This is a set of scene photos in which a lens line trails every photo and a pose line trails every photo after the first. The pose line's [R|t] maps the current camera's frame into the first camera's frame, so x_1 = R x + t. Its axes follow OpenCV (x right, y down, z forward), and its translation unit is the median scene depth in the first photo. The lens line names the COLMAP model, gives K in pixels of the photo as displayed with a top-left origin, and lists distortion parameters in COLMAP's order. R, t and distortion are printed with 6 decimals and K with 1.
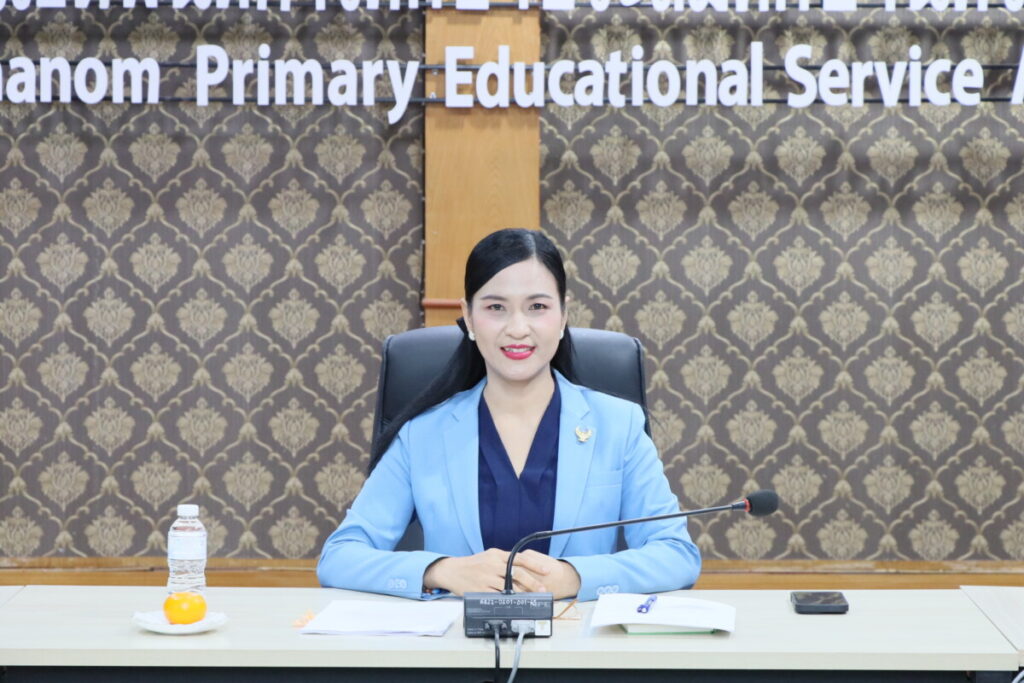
lens RADIAL K [[1999.6, 0, 512.8], [0, 1999.6, 340.4], [0, 0, 1]] dist [0.044421, 0.000000]
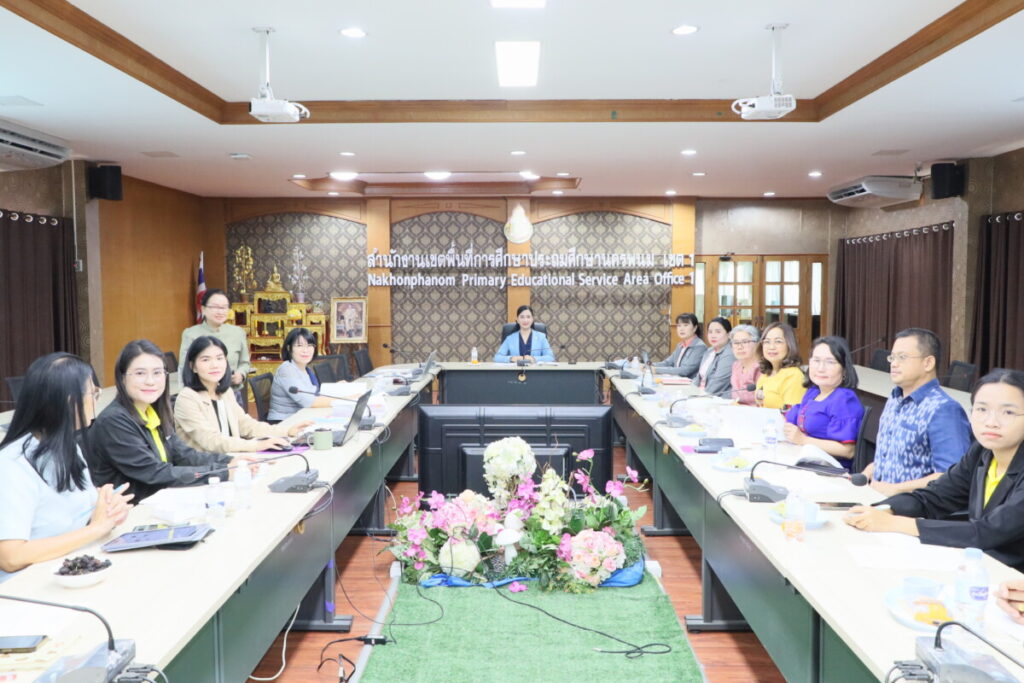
lens RADIAL K [[581.7, 0, 510.7], [0, 581.7, 343.6], [0, 0, 1]] dist [-0.000113, 0.000017]
pose [[0.999657, -0.003076, -0.026020, 0.002299], [0.002641, 0.999856, -0.016750, 0.053636], [0.026068, 0.016676, 0.999521, -0.463594]]
